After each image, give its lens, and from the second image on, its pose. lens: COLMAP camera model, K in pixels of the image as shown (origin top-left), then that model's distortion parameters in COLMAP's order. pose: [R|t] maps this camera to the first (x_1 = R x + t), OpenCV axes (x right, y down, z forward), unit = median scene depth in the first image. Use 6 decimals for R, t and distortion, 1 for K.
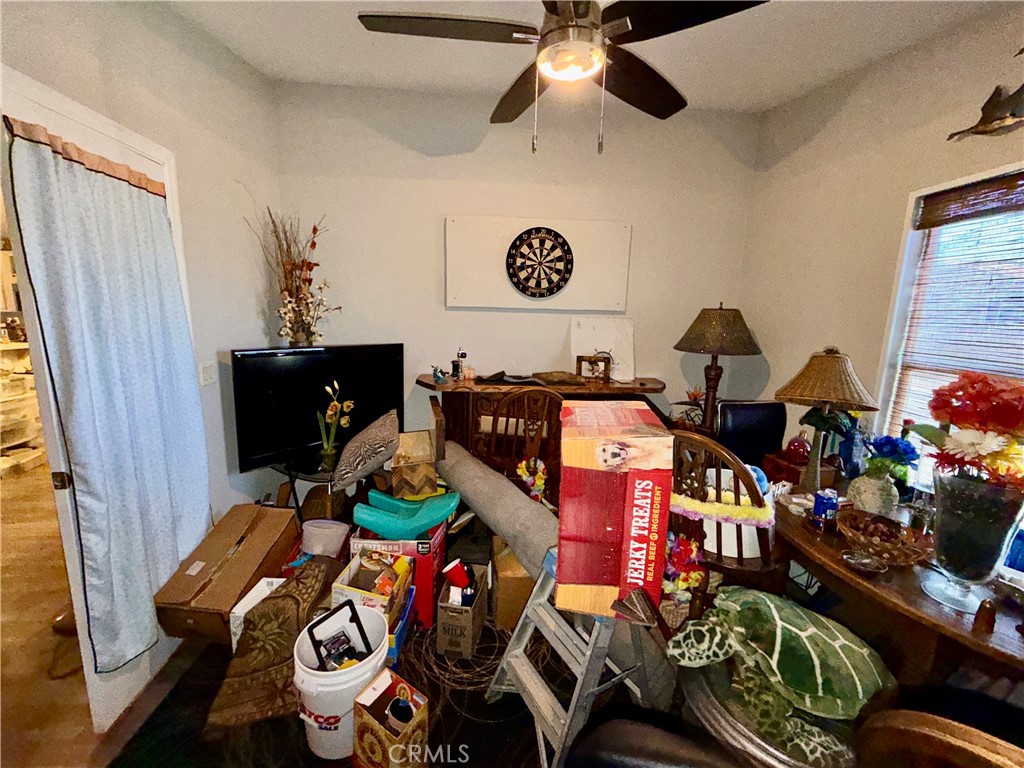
lens RADIAL K [[406.0, 0, 510.7], [0, 406.0, 379.3], [0, 0, 1]] dist [-0.001302, -0.000181]
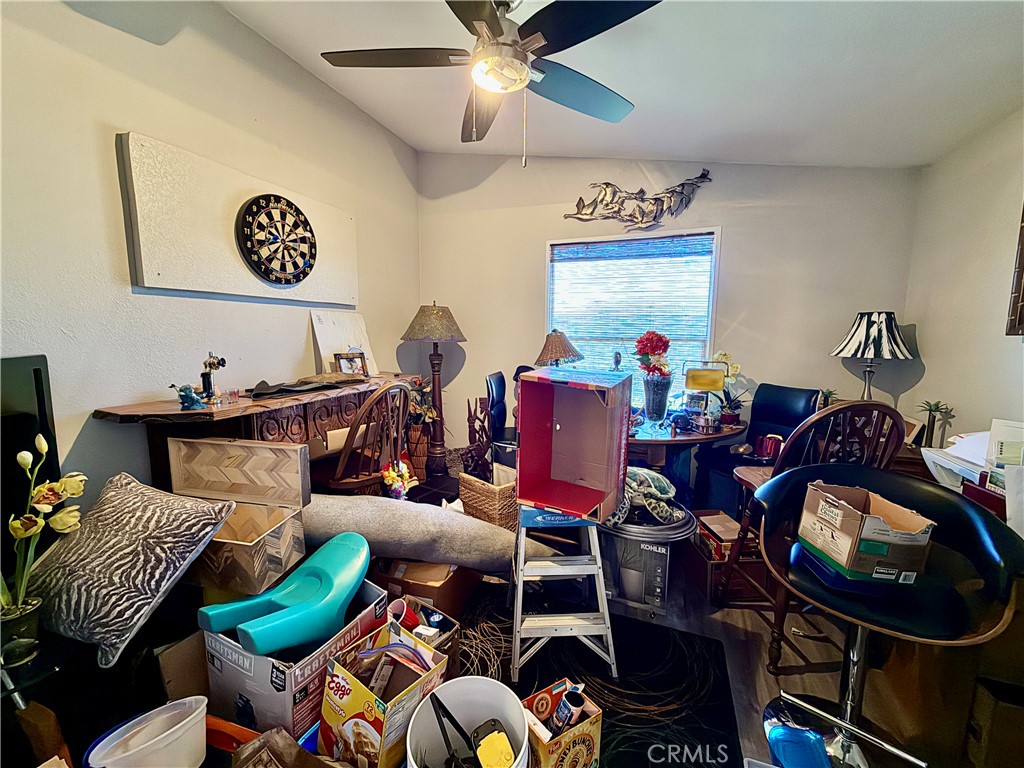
lens RADIAL K [[403.6, 0, 507.3], [0, 403.6, 382.3], [0, 0, 1]] dist [0.001291, 0.000062]
pose [[0.418846, -0.136910, 0.897677, -0.492445], [0.156267, 0.984688, 0.077268, -0.005255], [-0.894510, 0.107914, 0.433827, 0.291208]]
